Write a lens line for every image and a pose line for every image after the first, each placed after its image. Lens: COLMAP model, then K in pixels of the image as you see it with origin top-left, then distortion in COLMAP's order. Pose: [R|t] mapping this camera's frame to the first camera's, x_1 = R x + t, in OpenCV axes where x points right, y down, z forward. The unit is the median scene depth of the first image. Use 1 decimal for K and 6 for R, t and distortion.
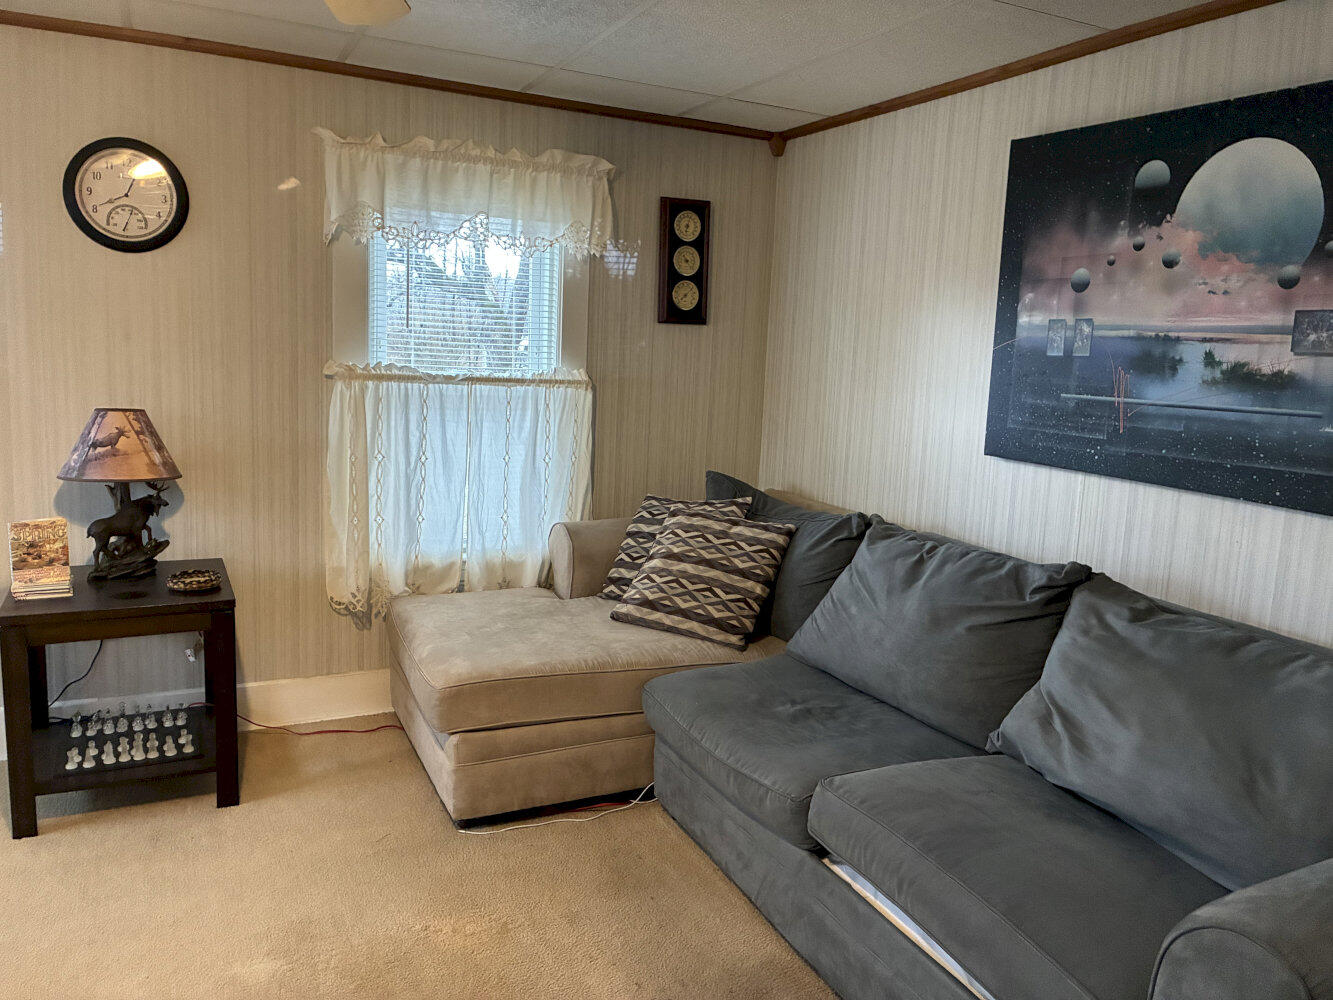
lens RADIAL K [[1006.7, 0, 662.9], [0, 1006.7, 490.6], [0, 0, 1]] dist [0.046832, -0.057485]
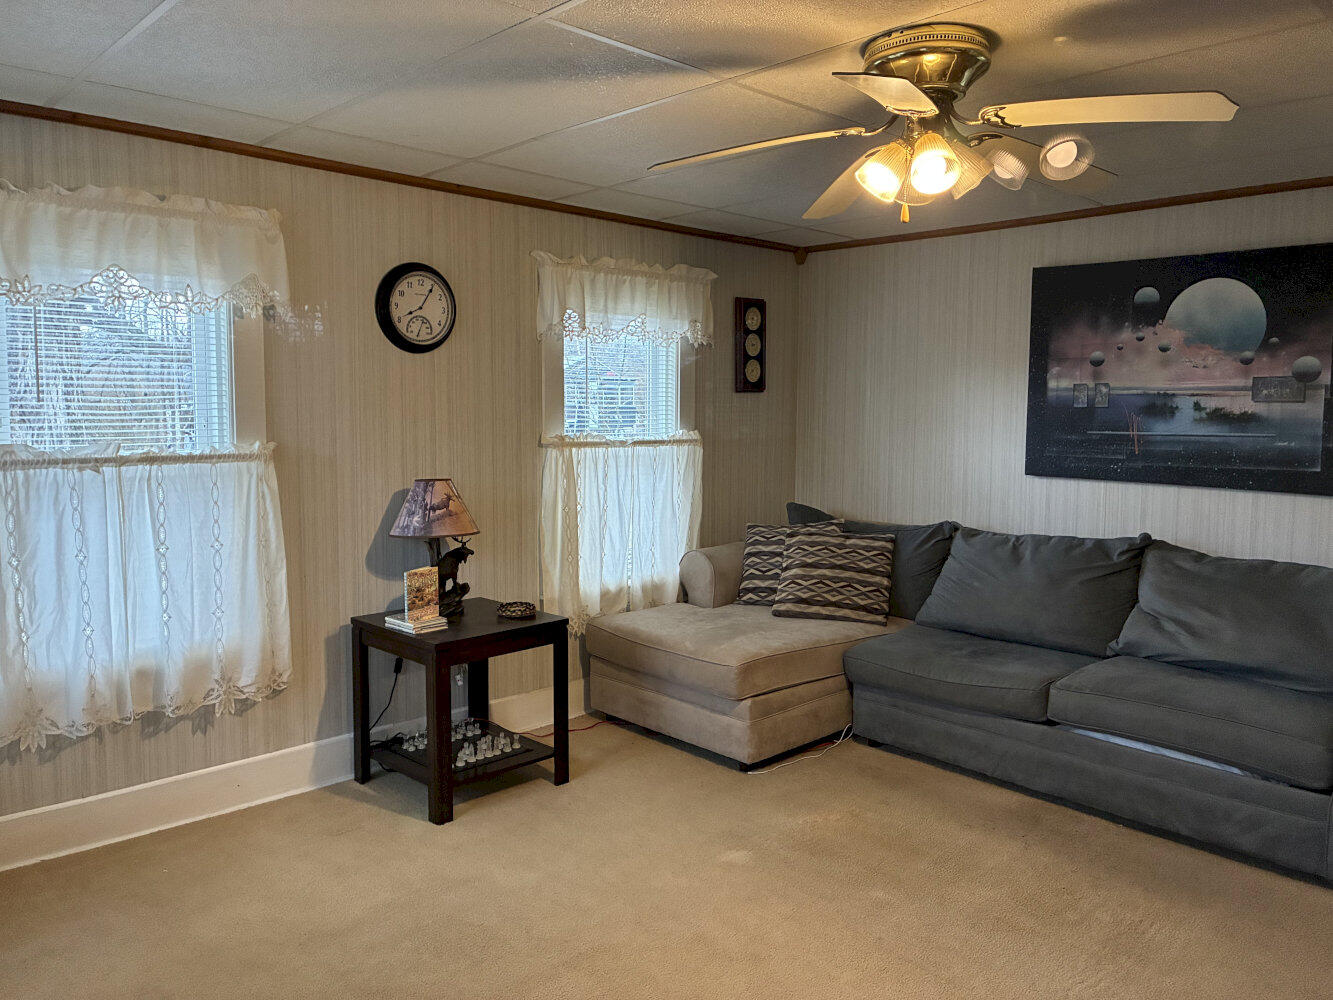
lens RADIAL K [[1006.7, 0, 662.9], [0, 1006.7, 490.6], [0, 0, 1]] dist [0.046832, -0.057485]
pose [[0.952262, -0.063245, 0.298660, -0.648989], [0.078985, 0.996036, -0.040919, 0.006212], [-0.294888, 0.062555, 0.953482, -0.262285]]
